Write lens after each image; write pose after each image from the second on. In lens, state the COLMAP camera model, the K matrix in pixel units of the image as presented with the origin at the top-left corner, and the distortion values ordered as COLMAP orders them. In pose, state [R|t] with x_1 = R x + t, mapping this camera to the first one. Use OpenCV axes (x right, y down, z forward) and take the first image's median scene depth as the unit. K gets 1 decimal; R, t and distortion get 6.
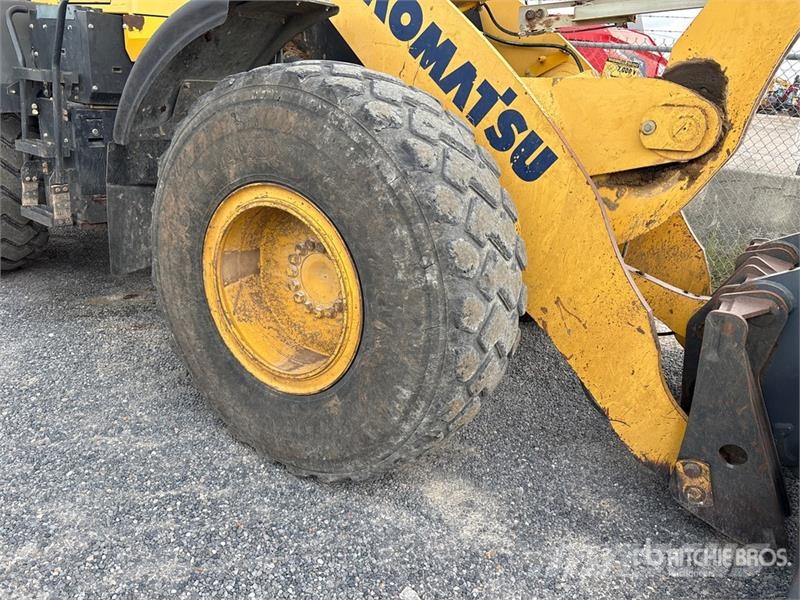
lens RADIAL K [[624.0, 0, 398.9], [0, 624.0, 303.8], [0, 0, 1]] dist [0.032534, -0.014425]
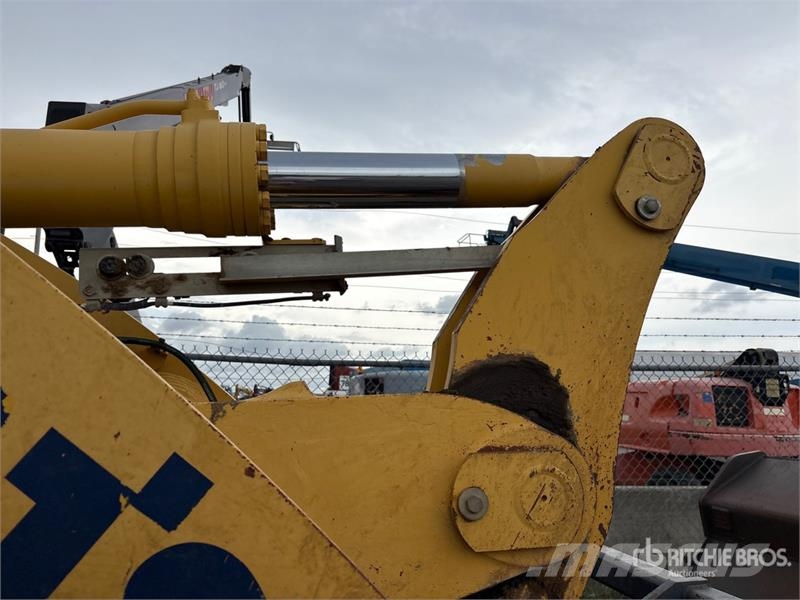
lens RADIAL K [[624.0, 0, 402.2], [0, 624.0, 305.3], [0, 0, 1]] dist [0.032534, -0.014425]
pose [[0.704830, 0.051845, 0.707479, 0.058744], [0.279402, 0.896419, -0.344045, -0.278934], [-0.652035, 0.440164, 0.617337, 0.736783]]
